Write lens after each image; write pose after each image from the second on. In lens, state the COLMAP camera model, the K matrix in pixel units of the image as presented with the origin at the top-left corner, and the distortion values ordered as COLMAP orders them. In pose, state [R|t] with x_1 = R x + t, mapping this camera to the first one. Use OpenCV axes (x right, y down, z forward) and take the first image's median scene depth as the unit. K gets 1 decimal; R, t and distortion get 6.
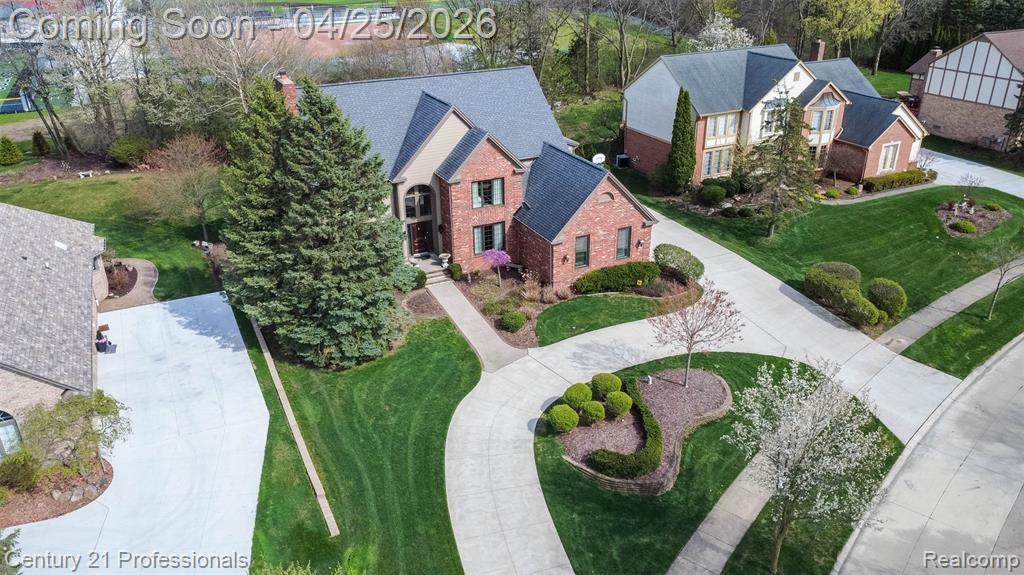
lens RADIAL K [[767.0, 0, 512.0], [0, 767.0, 287.5], [0, 0, 1]] dist [0.000786, 0.002470]
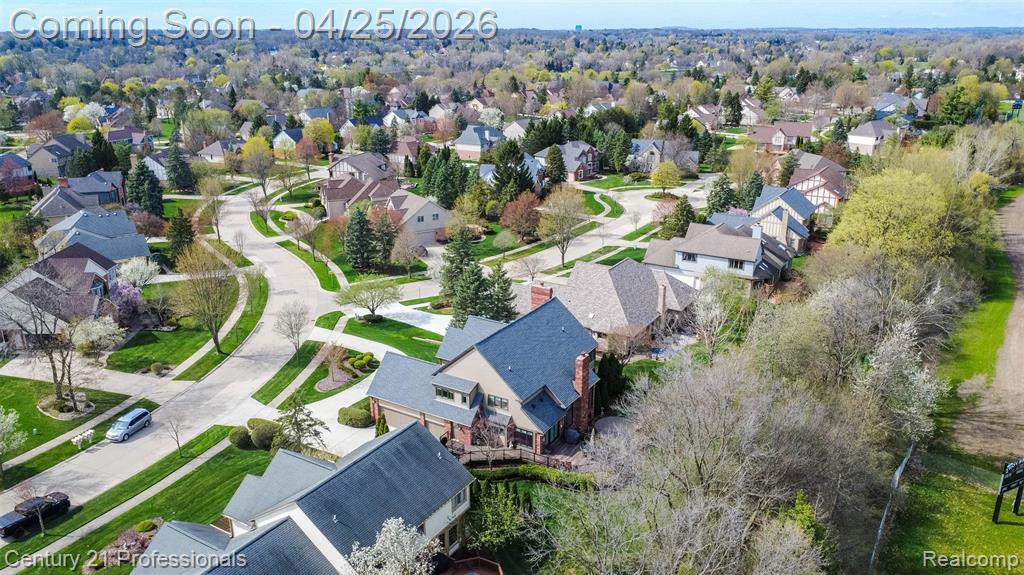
lens RADIAL K [[767.0, 0, 512.0], [0, 767.0, 287.5], [0, 0, 1]] dist [0.000786, 0.002470]
pose [[-0.845895, 0.181911, -0.501368, 0.773795], [-0.217308, 0.740920, 0.635464, -1.514307], [0.487072, 0.646487, -0.587210, 2.115242]]
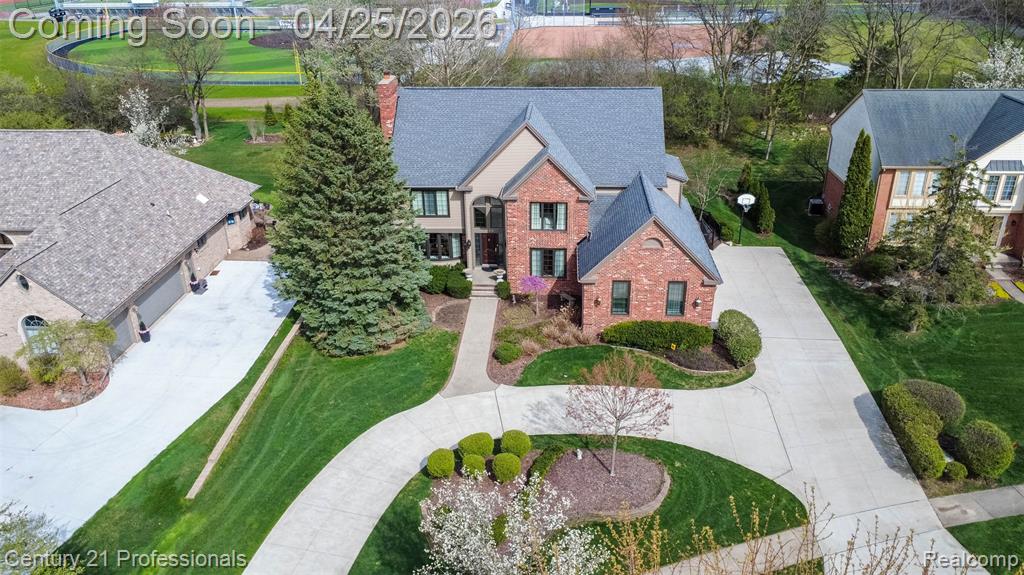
lens RADIAL K [[767.0, 0, 512.0], [0, 767.0, 287.5], [0, 0, 1]] dist [0.000786, 0.002470]
pose [[0.868366, 0.210297, -0.449129, 0.385732], [-0.208438, 0.976530, 0.054240, -0.081239], [0.449994, 0.046515, 0.891819, 0.138554]]
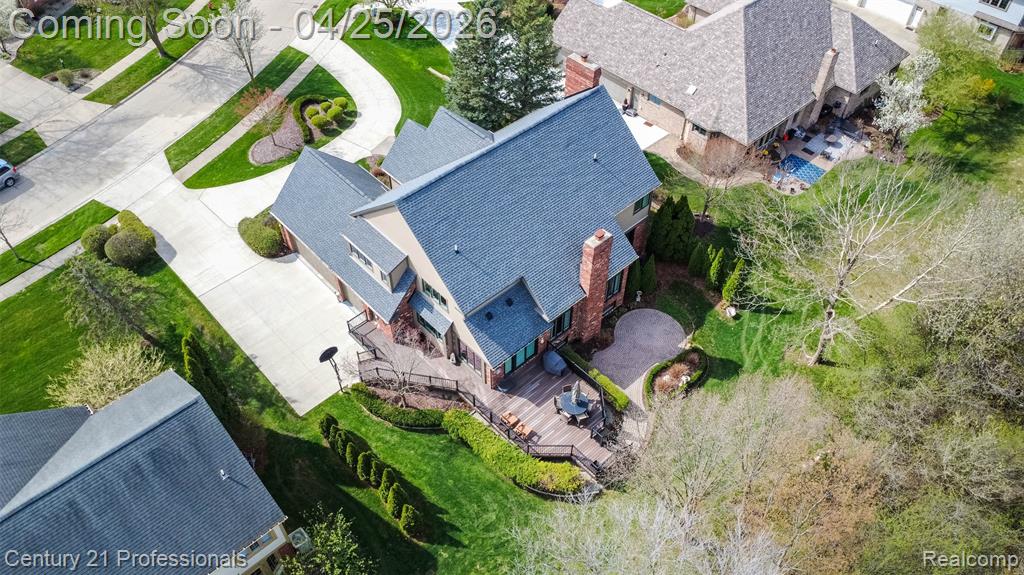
lens RADIAL K [[767.0, 0, 512.0], [0, 767.0, 287.5], [0, 0, 1]] dist [0.000786, 0.002470]
pose [[-0.958181, 0.216229, -0.187440, 0.087576], [-0.115823, 0.305920, 0.944986, -1.205059], [0.261675, 0.927178, -0.268082, 1.556159]]
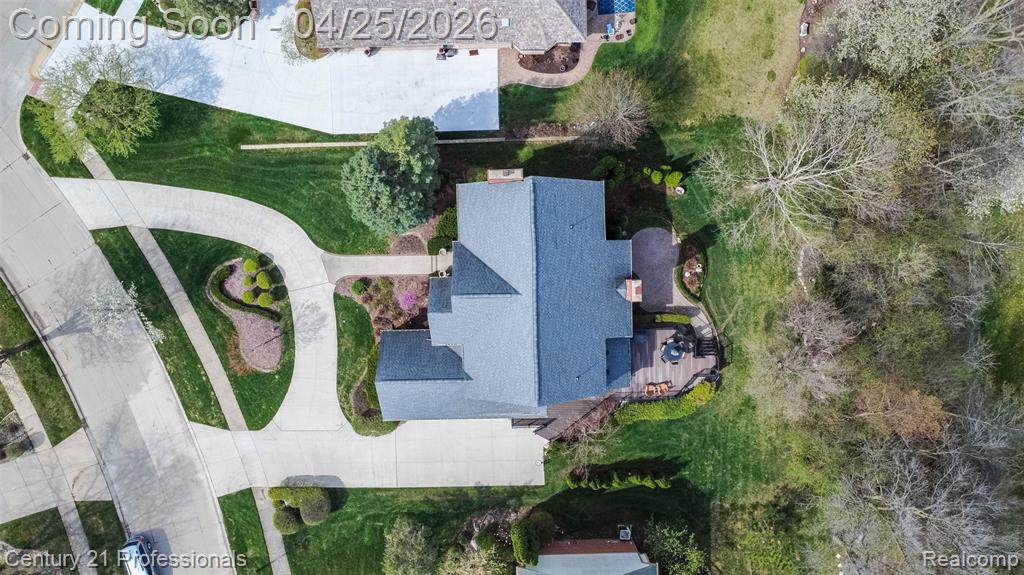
lens RADIAL K [[767.0, 0, 512.0], [0, 767.0, 287.5], [0, 0, 1]] dist [0.000786, 0.002470]
pose [[-0.419514, 0.906868, 0.039987, -0.181822], [-0.387068, -0.218554, 0.895775, -1.399733], [0.821089, 0.360312, 0.442706, 0.514021]]
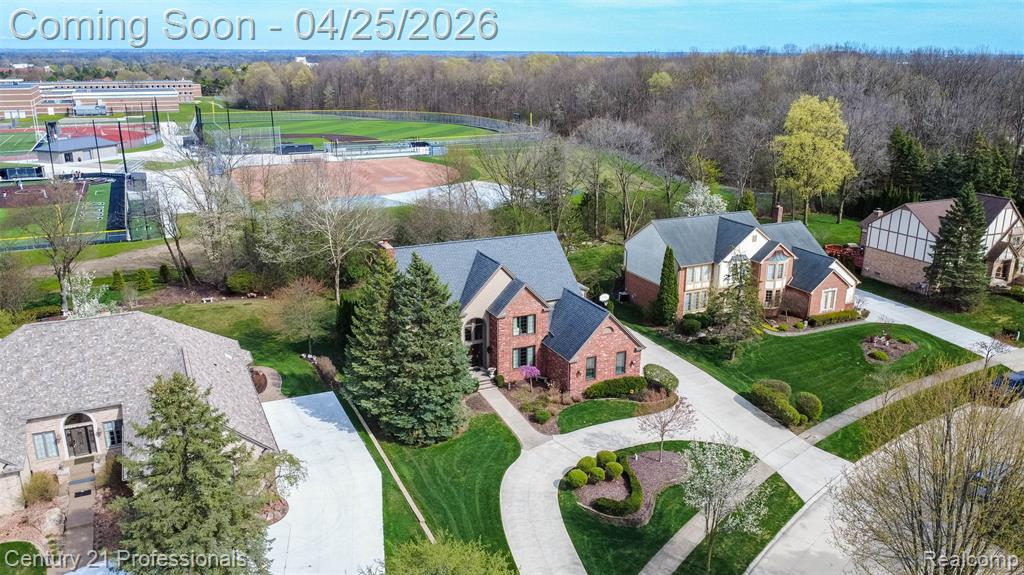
lens RADIAL K [[787.5, 0, 512.0], [0, 787.5, 287.5], [0, 0, 1]] dist [0.000944, 0.001405]
pose [[0.999730, 0.020134, -0.011598, -0.039099], [-0.021602, 0.989243, -0.144679, 0.018563], [0.008560, 0.144891, 0.989411, -0.448408]]
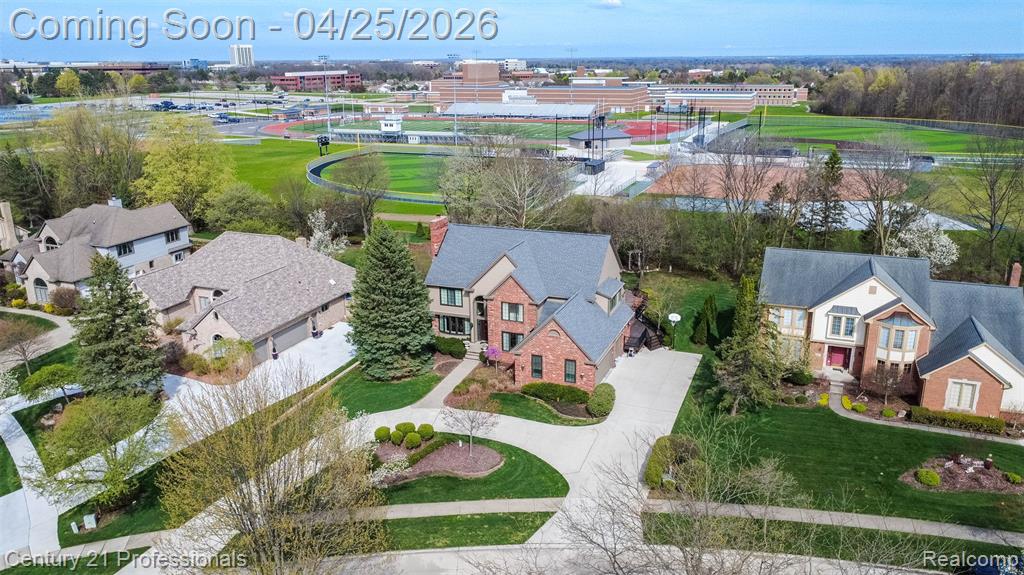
lens RADIAL K [[767.0, 0, 512.0], [0, 767.0, 287.5], [0, 0, 1]] dist [0.000786, 0.002470]
pose [[0.674342, 0.217418, -0.705686, 1.039185], [-0.312285, 0.949971, -0.005734, -0.163726], [0.669134, 0.224242, 0.708502, -0.071211]]
